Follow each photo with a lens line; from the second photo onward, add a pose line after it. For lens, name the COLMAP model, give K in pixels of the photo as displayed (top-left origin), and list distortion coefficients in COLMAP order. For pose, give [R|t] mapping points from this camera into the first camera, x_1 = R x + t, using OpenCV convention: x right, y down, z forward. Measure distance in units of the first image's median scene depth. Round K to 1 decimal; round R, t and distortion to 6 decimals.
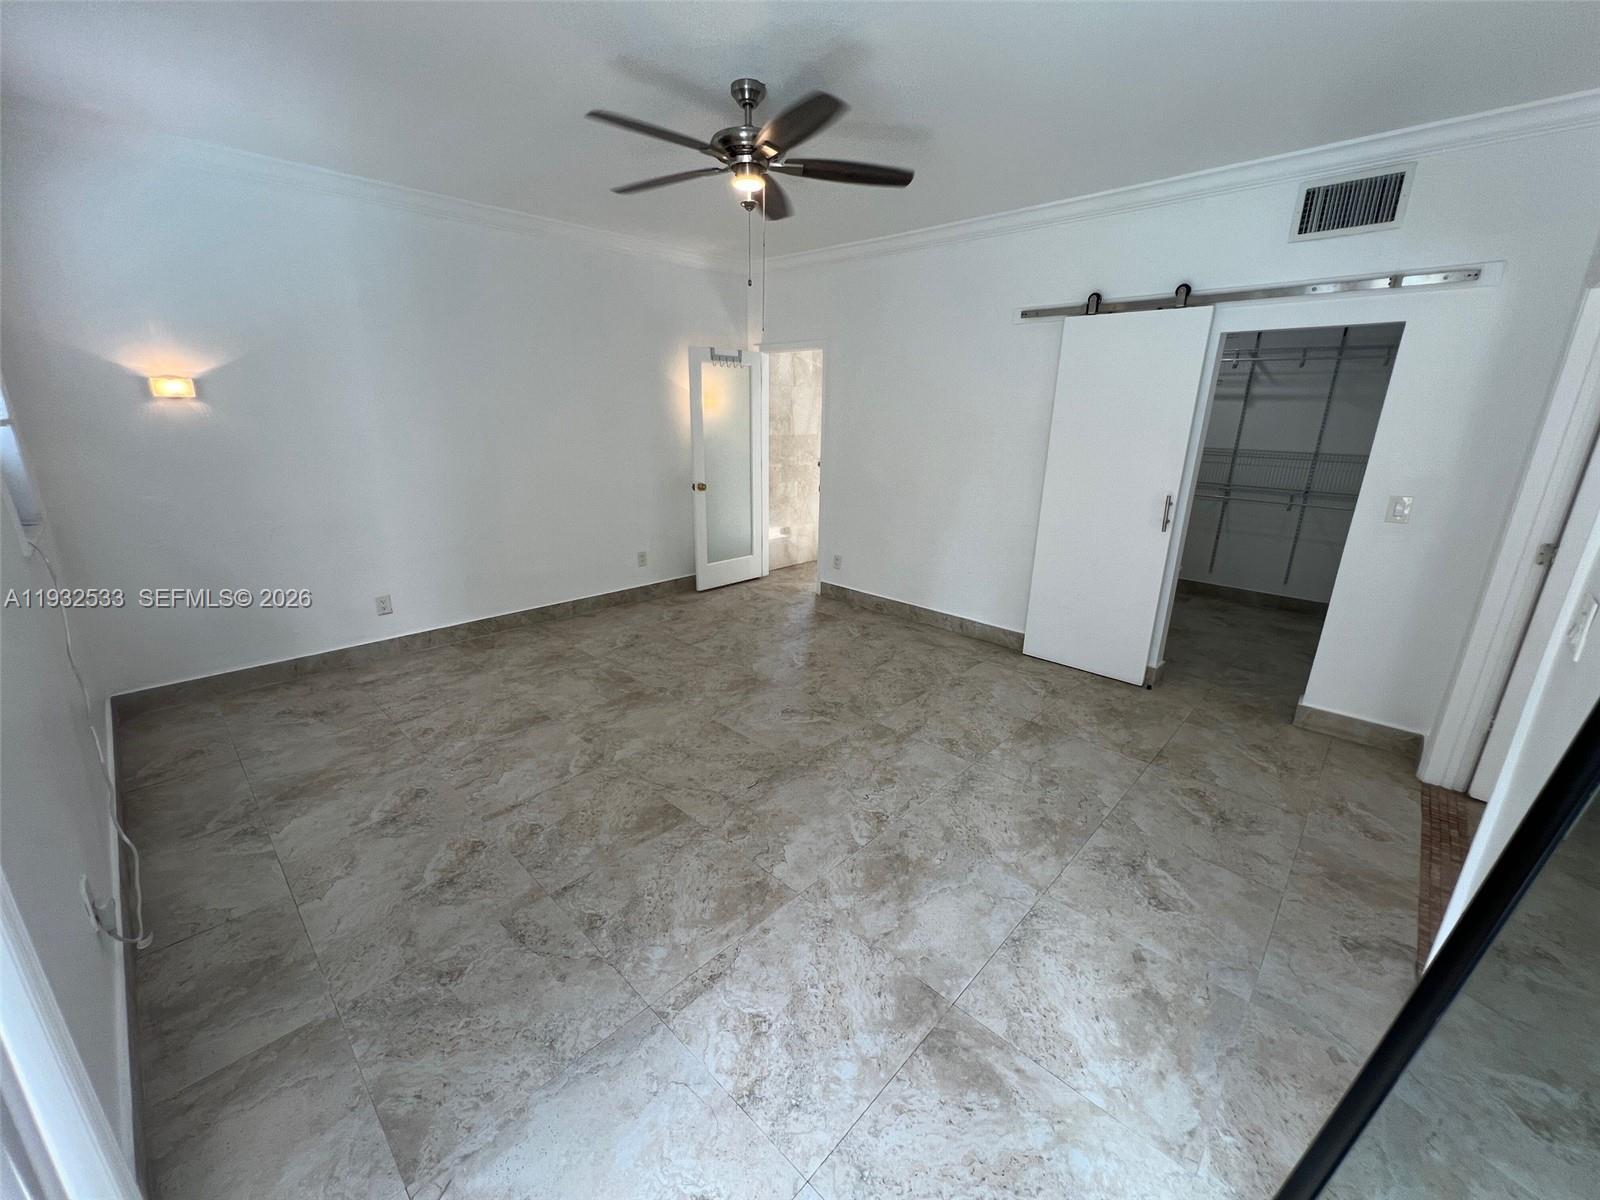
lens RADIAL K [[639.1, 0, 797.2], [0, 639.1, 600.7], [0, 0, 1]] dist [-0.002055, 0.000352]
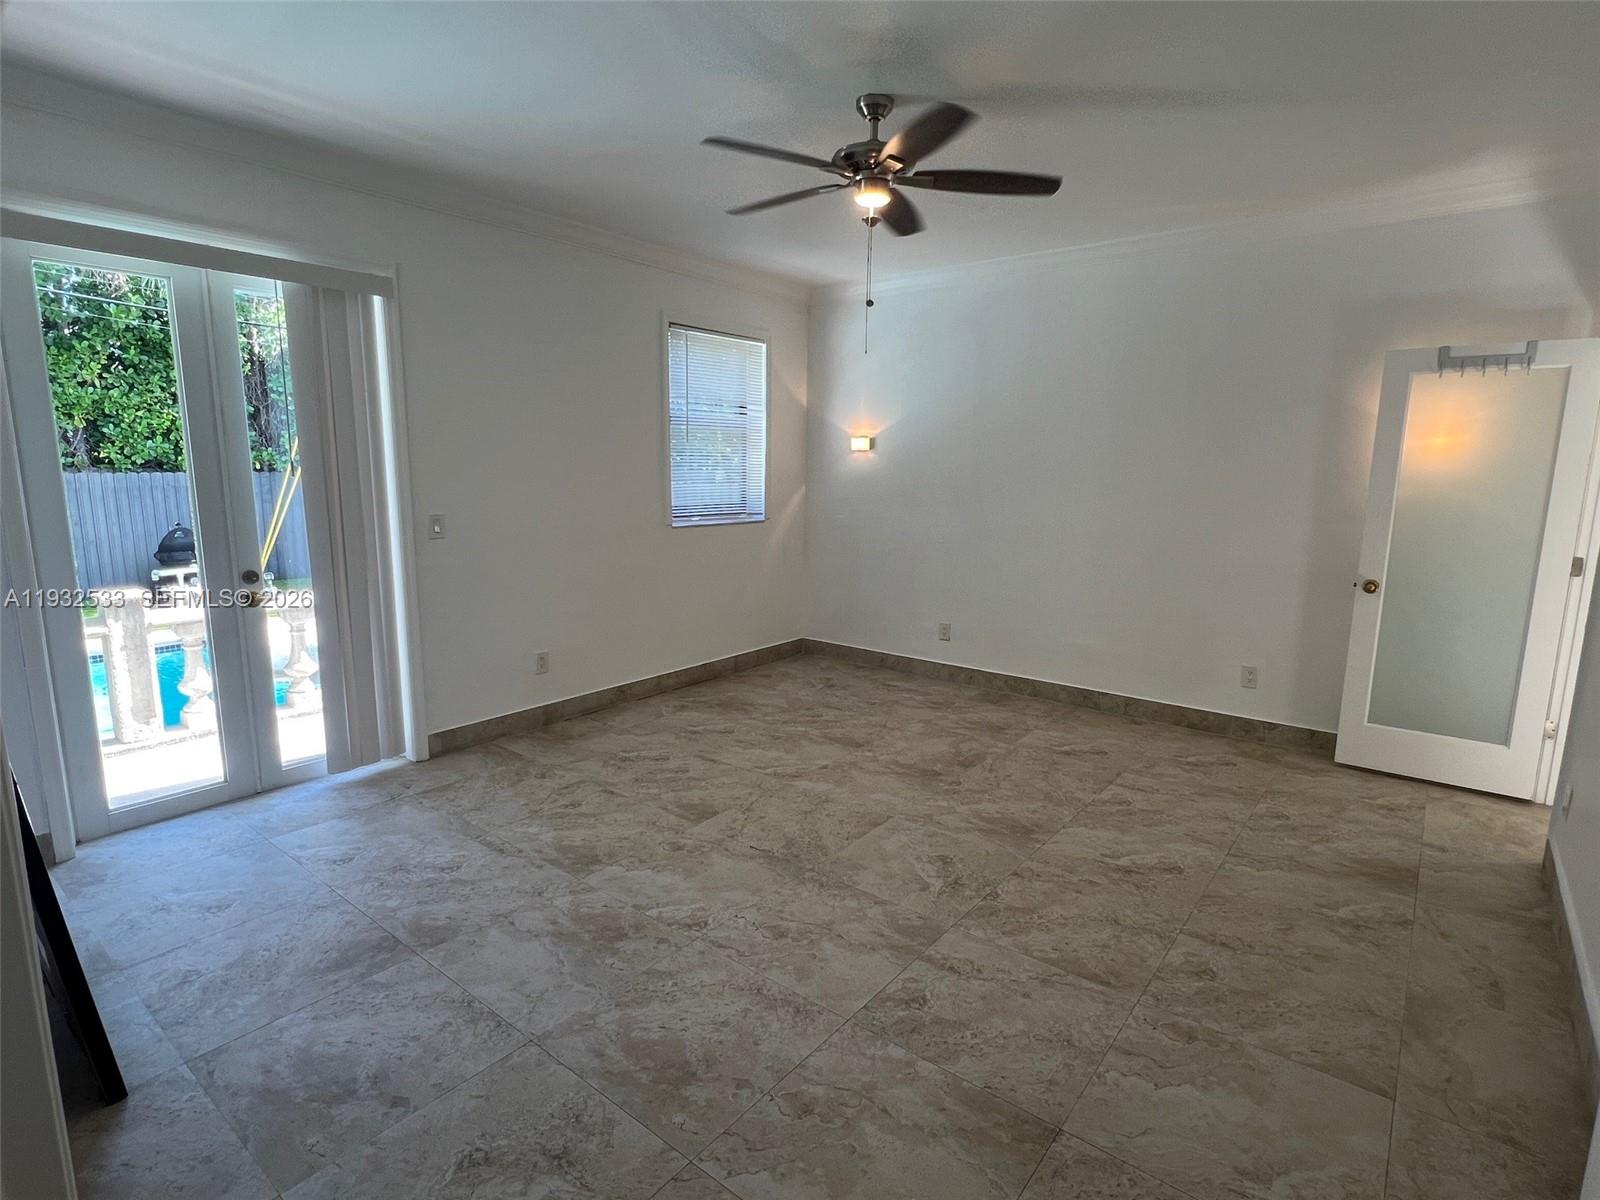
lens RADIAL K [[822.9, 0, 798.8], [0, 822.9, 601.5], [0, 0, 1]] dist [0.000671, -0.001872]
pose [[0.090765, 0.152927, -0.984061, 0.872896], [-0.295588, 0.947746, 0.120020, -0.168246], [0.950994, 0.279983, 0.131225, 0.688492]]
